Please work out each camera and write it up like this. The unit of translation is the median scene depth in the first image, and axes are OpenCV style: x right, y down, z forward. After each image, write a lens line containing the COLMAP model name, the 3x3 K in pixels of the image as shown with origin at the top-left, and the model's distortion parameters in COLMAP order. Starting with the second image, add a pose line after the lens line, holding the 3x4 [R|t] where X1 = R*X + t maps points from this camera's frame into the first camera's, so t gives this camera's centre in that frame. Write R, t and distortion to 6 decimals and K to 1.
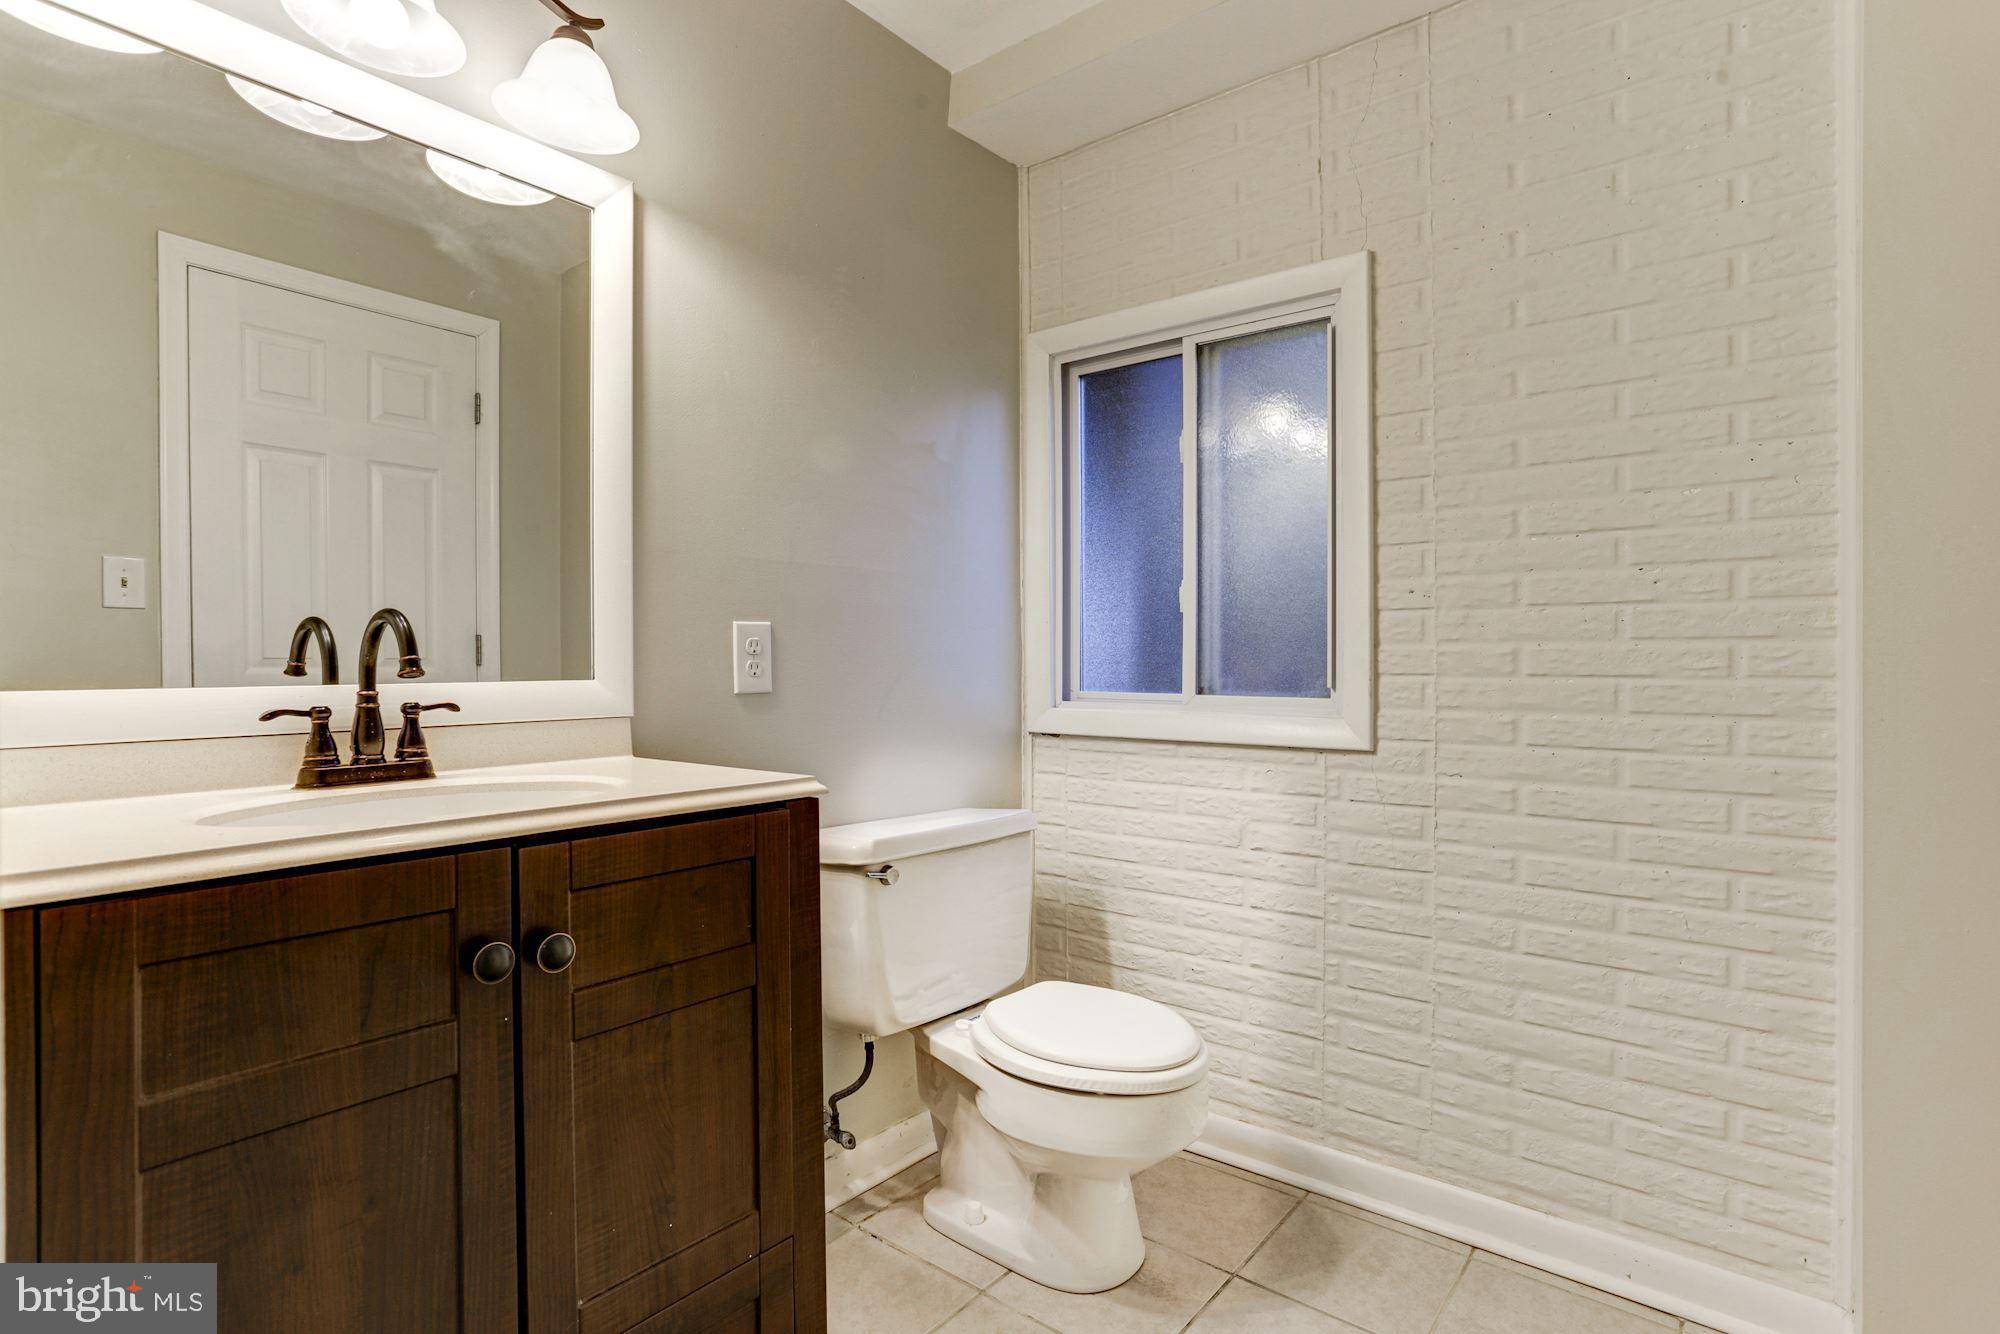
lens RADIAL K [[981.1, 0, 1000.0], [0, 981.1, 667.0], [0, 0, 1]] dist [-0.060727, 0.023452]
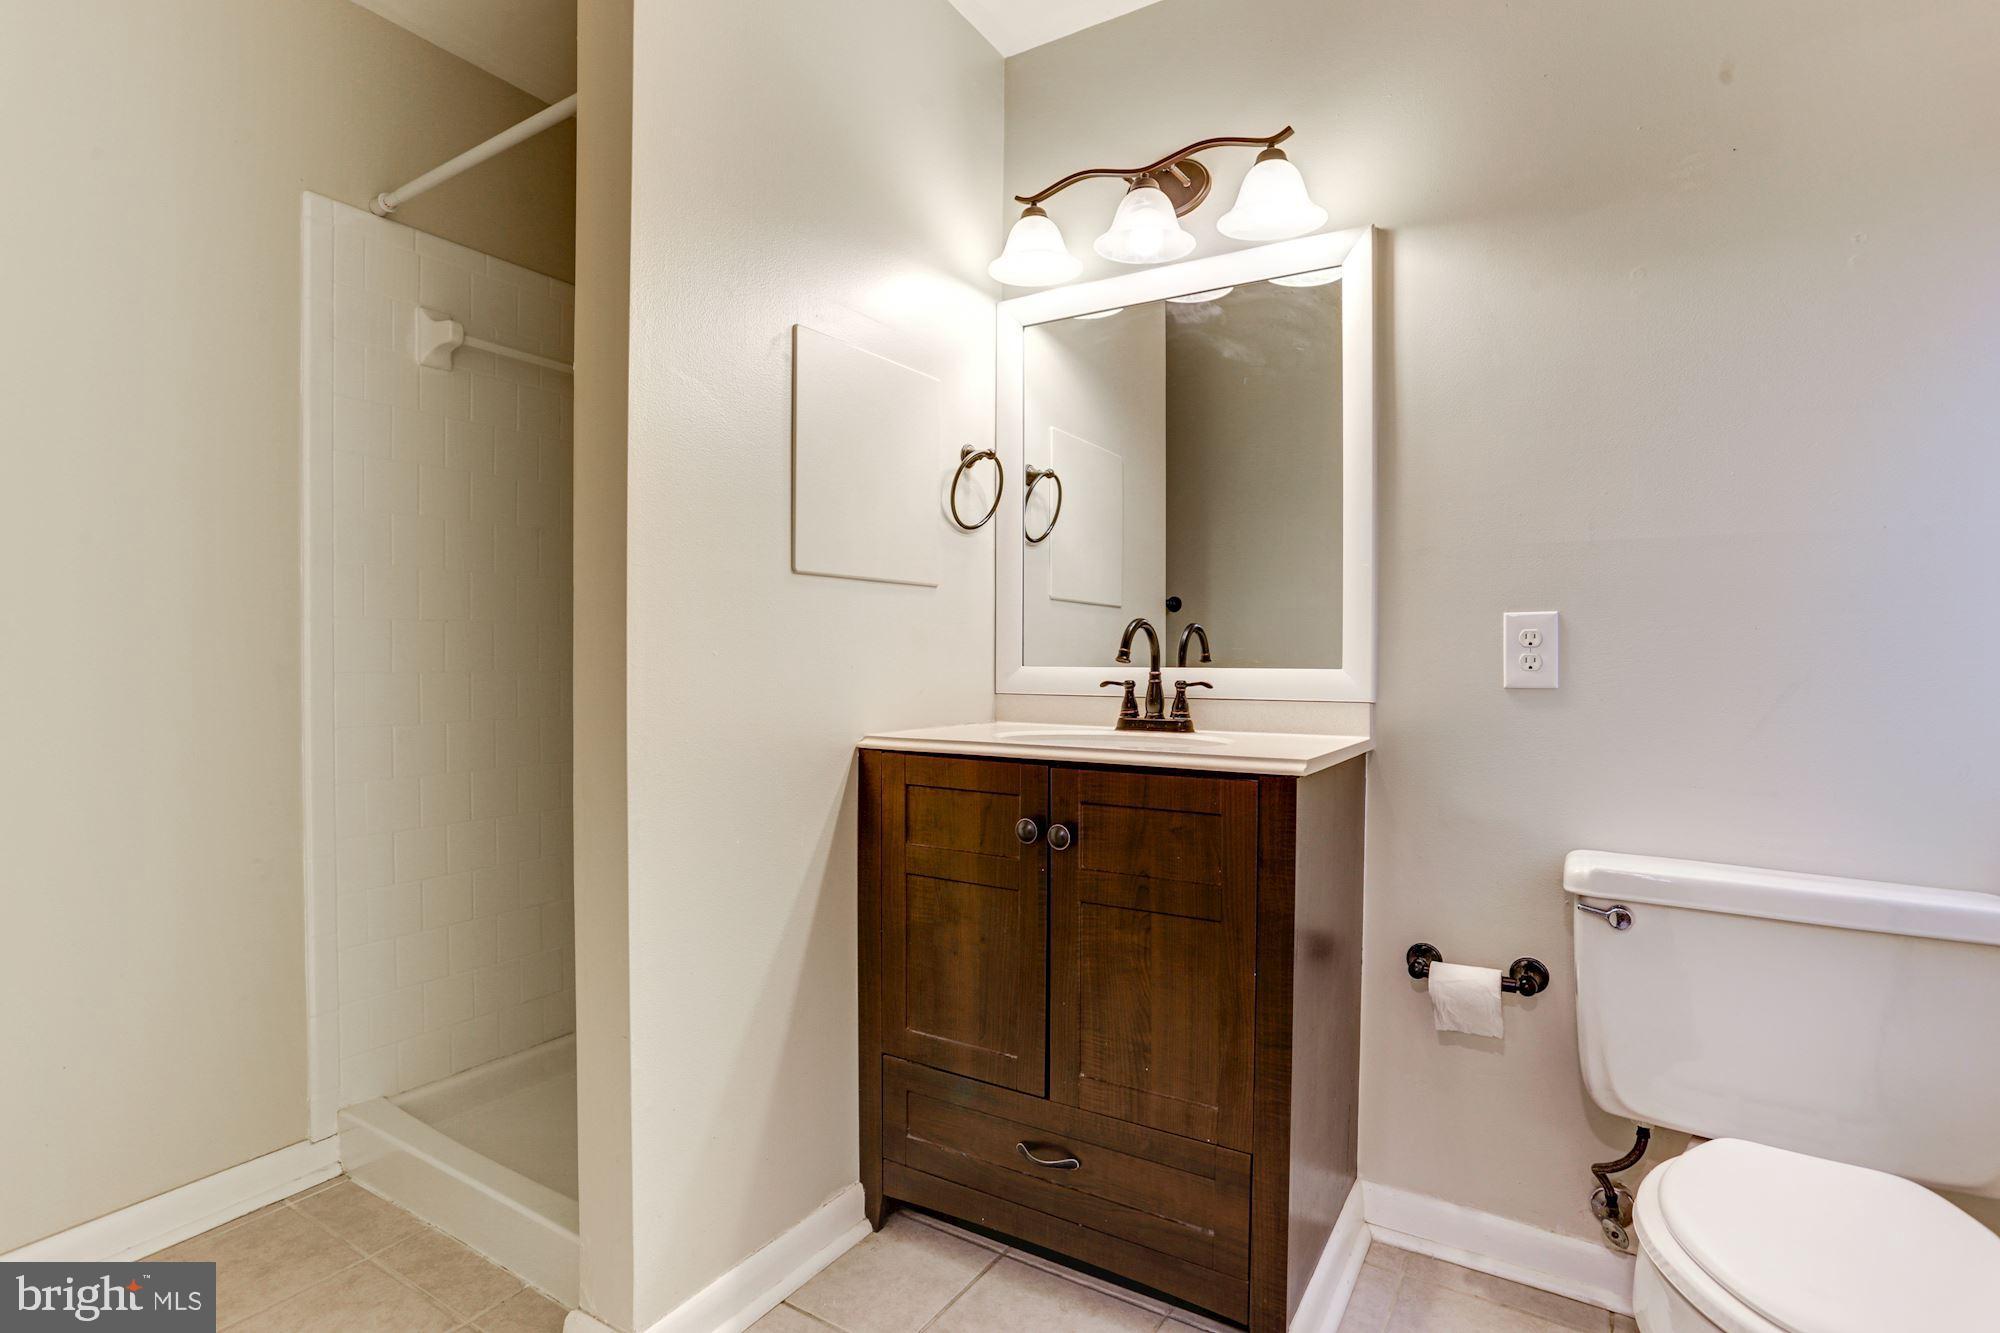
lens RADIAL K [[971.0, 0, 978.6], [0, 971.0, 668.3], [0, 0, 1]] dist [-0.079769, 0.038597]
pose [[0.106479, 0.016665, -0.994175, 0.855033], [-0.008826, 0.999836, 0.015814, -0.002735], [0.994276, 0.007091, 0.106609, 0.546314]]
